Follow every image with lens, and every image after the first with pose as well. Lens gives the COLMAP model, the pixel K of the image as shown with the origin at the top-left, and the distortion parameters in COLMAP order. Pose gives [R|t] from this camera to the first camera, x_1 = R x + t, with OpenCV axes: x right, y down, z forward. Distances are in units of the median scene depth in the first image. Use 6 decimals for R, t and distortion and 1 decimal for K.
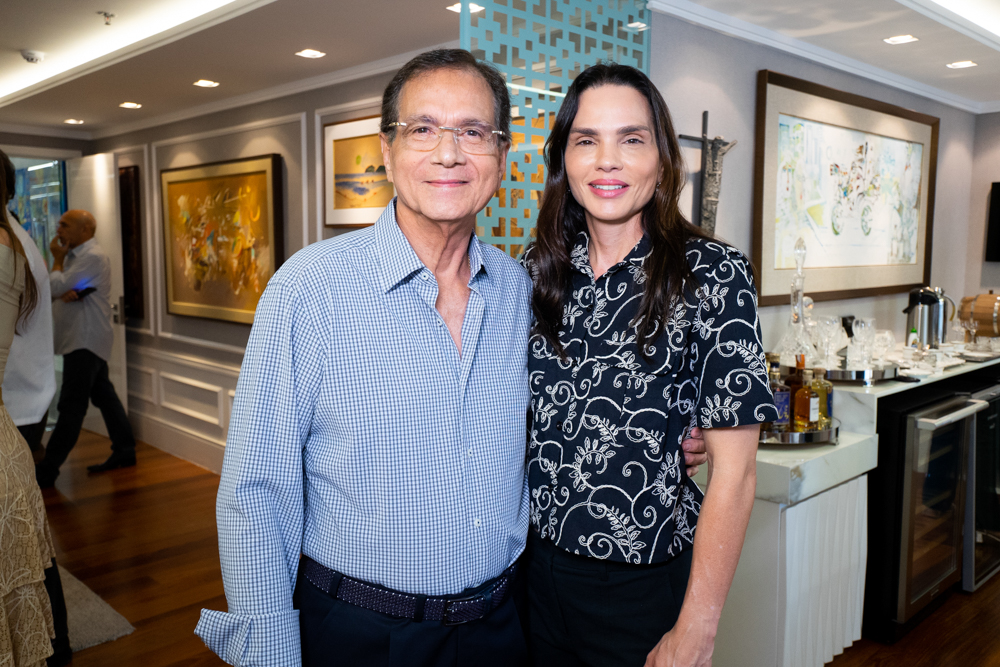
lens RADIAL K [[836.9, 0, 493.1], [0, 836.9, 332.0], [0, 0, 1]] dist [0.021184, 0.036929]
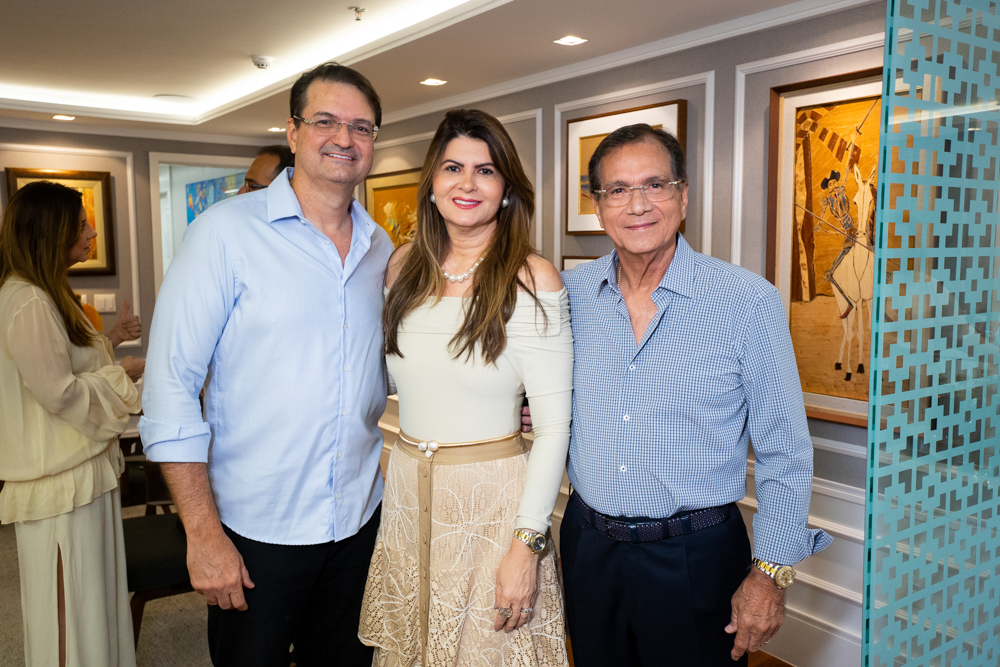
lens RADIAL K [[836.9, 0, 500.2], [0, 836.9, 329.4], [0, 0, 1]] dist [0.021184, 0.036929]
pose [[0.990647, 0.001055, -0.136442, -0.153499], [-0.001352, 0.999997, -0.002083, -0.021371], [0.136439, 0.002247, 0.990646, 0.099049]]
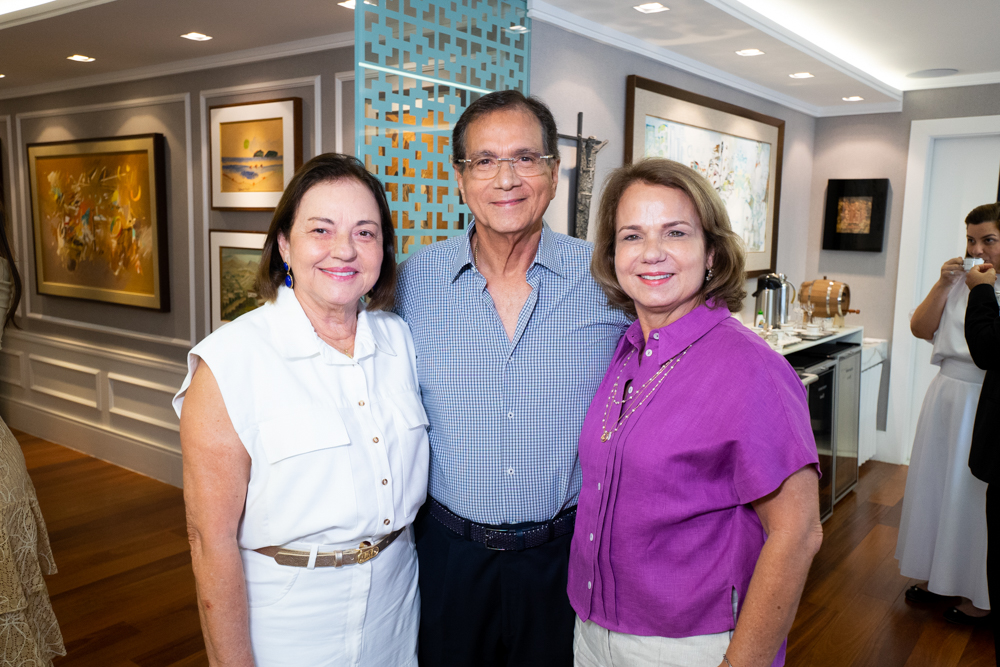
lens RADIAL K [[836.9, 0, 494.9], [0, 836.9, 334.6], [0, 0, 1]] dist [0.021184, 0.036929]
pose [[0.989644, -0.005293, 0.143443, -0.010530], [0.000888, 0.999527, 0.030751, -0.006353], [-0.143537, -0.030305, 0.989181, -0.050638]]
